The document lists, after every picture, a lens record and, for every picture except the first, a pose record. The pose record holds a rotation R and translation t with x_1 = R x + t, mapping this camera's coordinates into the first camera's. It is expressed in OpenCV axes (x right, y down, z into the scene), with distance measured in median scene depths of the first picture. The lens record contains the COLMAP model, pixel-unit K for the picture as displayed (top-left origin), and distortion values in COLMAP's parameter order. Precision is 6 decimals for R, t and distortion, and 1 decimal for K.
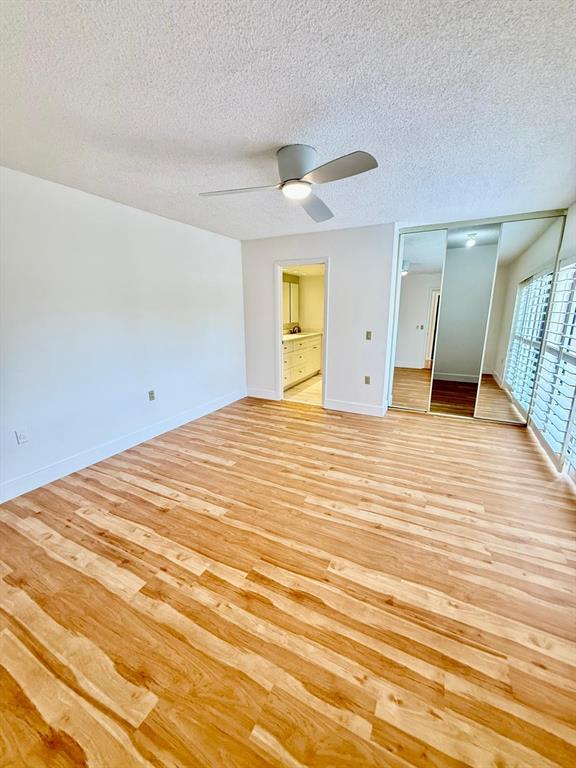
lens RADIAL K [[304.7, 0, 289.1], [0, 304.7, 384.4], [0, 0, 1]] dist [-0.000473, -0.000624]
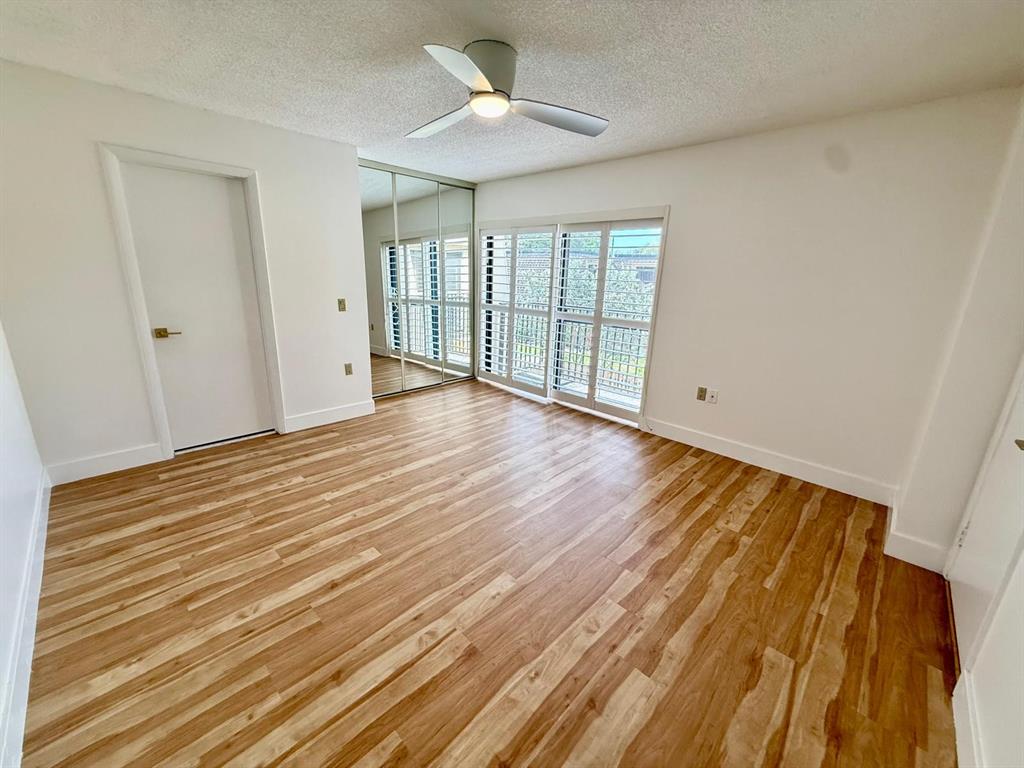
lens RADIAL K [[406.3, 0, 511.3], [0, 406.3, 388.0], [0, 0, 1]] dist [-0.000473, -0.000624]
pose [[0.299764, -0.246259, 0.921682, -0.856555], [0.196686, 0.961308, 0.192877, -0.134137], [-0.933518, 0.123464, 0.336602, 0.600233]]
